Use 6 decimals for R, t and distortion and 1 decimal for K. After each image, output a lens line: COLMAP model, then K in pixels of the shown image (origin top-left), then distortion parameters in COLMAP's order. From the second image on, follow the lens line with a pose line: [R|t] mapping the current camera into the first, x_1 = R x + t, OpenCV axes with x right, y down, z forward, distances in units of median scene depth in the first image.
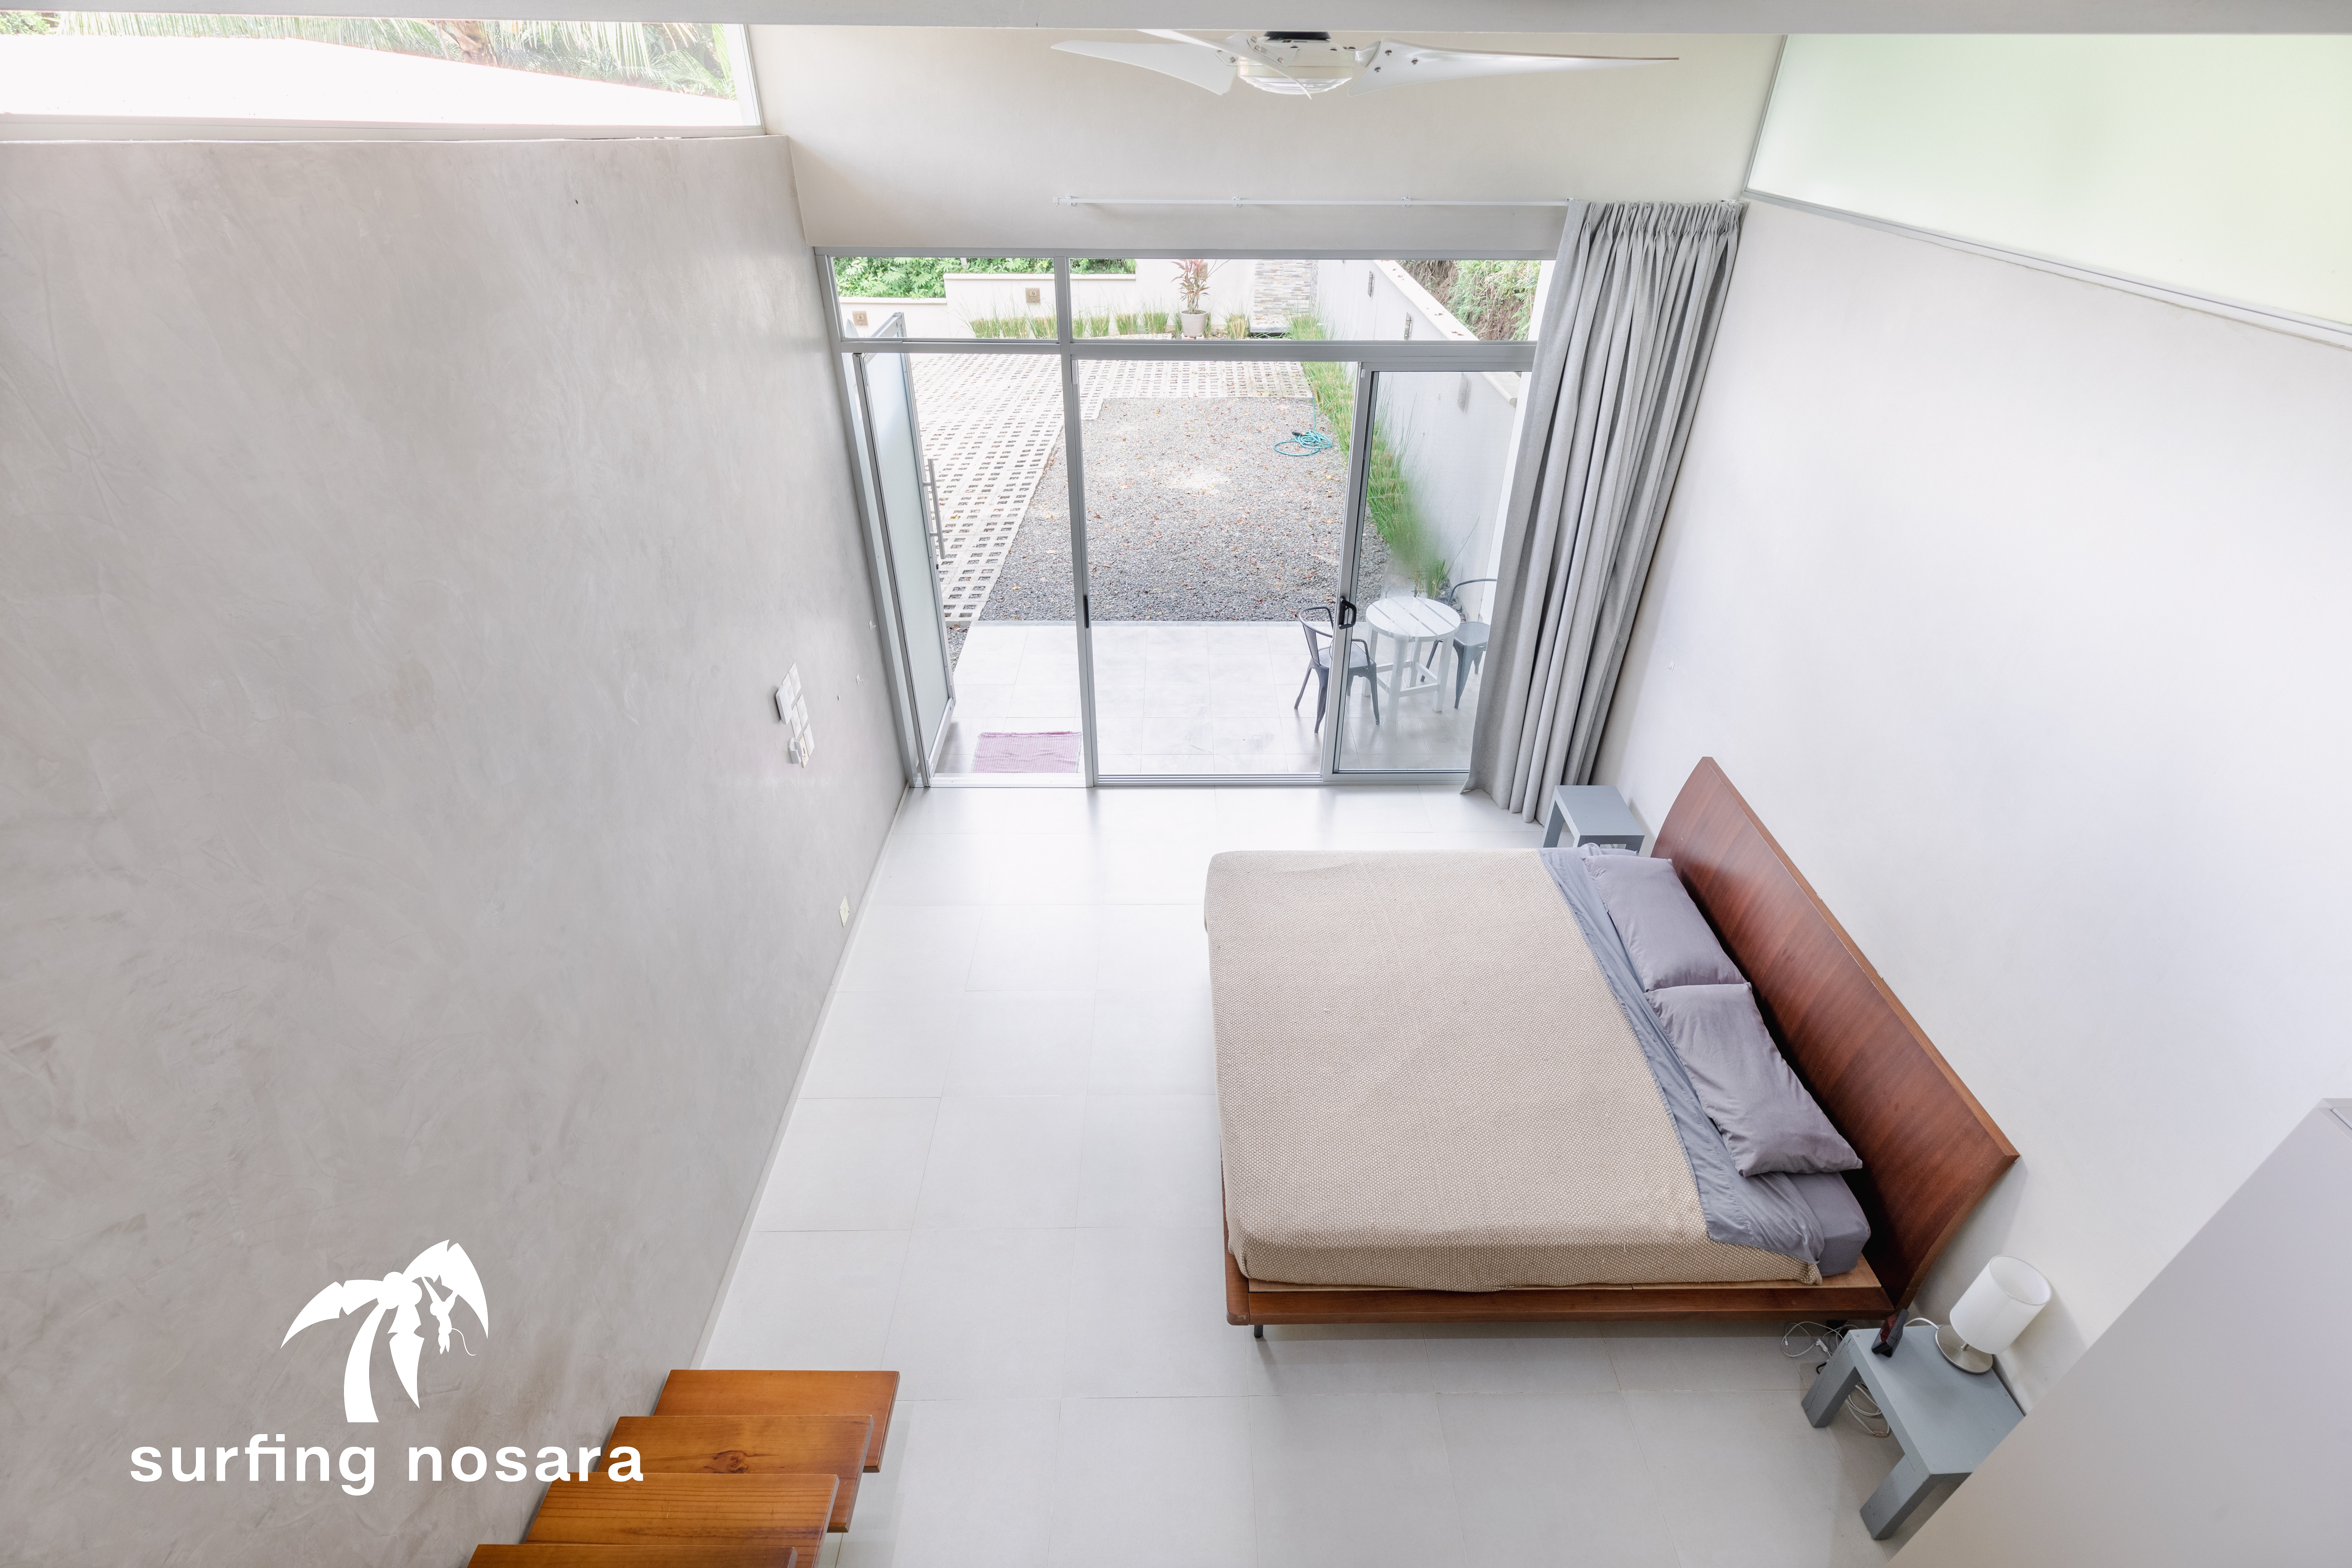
lens RADIAL K [[1072.4, 0, 1176.0], [0, 1072.4, 784.0], [0, 0, 1]] dist [0.011941, -0.000340]
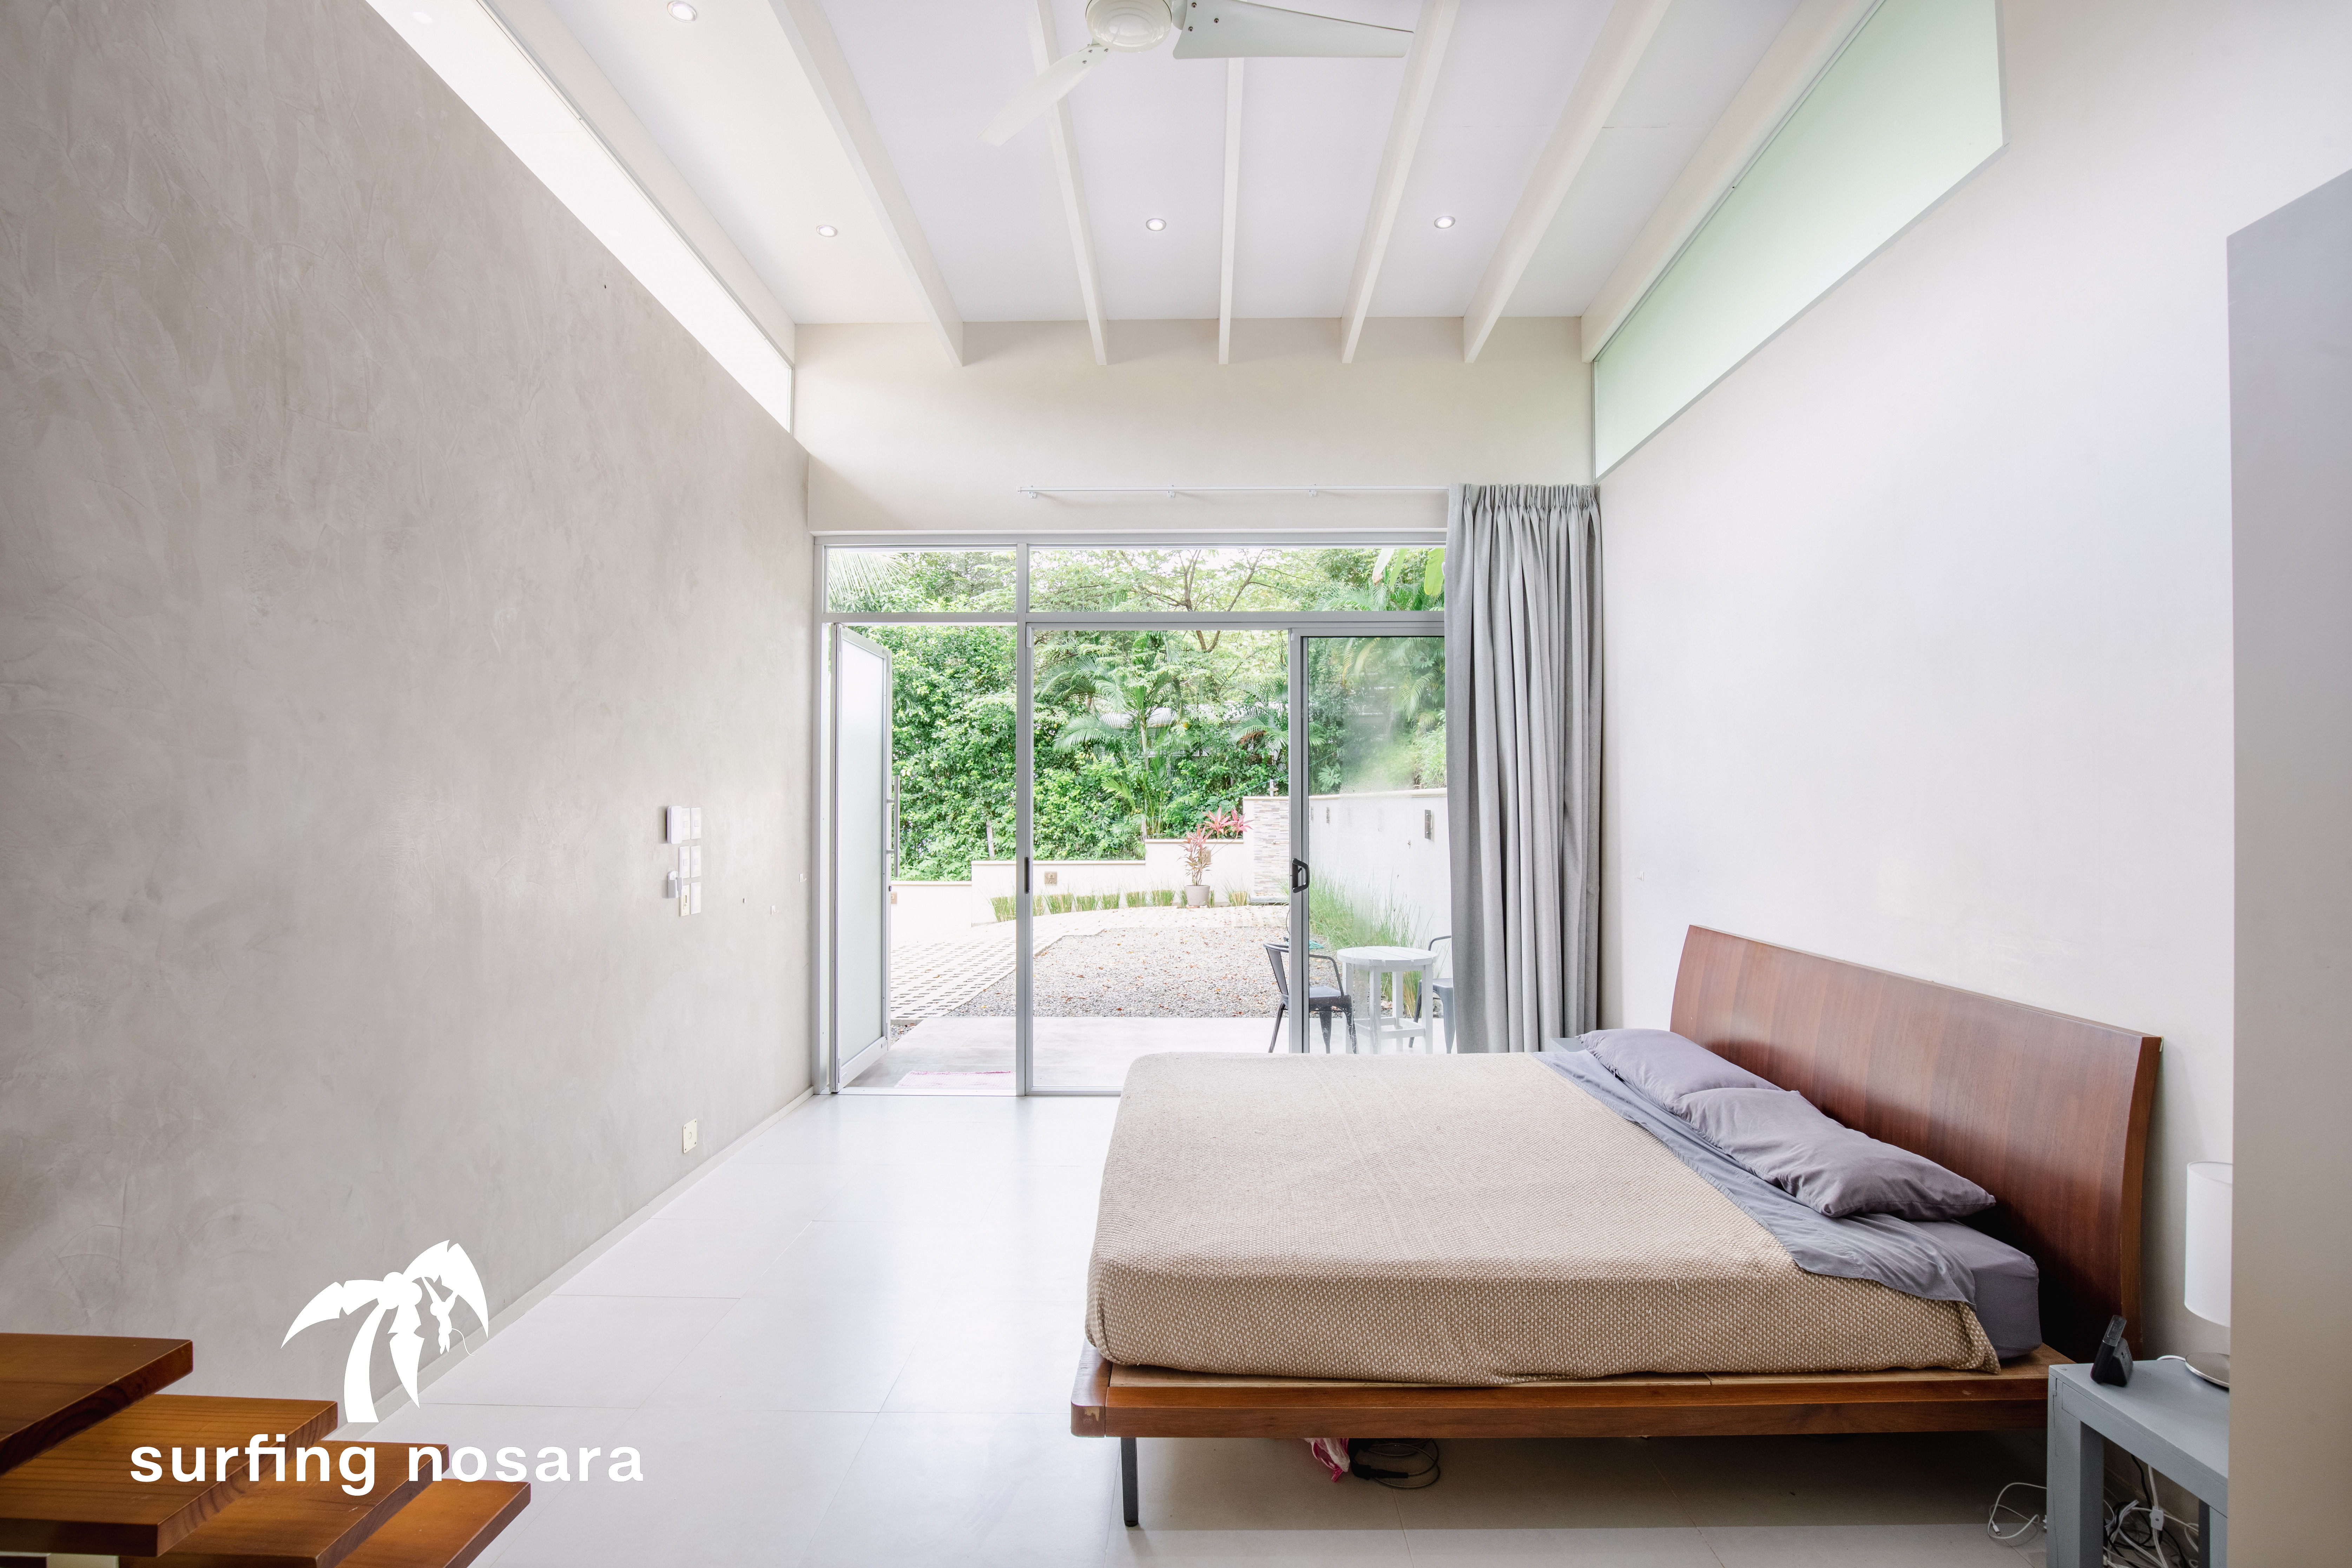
lens RADIAL K [[1086.5, 0, 1176.0], [0, 1086.5, 784.0], [0, 0, 1]] dist [-0.026698, 0.000161]
pose [[0.999646, -0.001431, -0.026573, 0.094973], [-0.014164, 0.816758, -0.576807, 0.417894], [0.022529, 0.576979, 0.816448, 0.207004]]
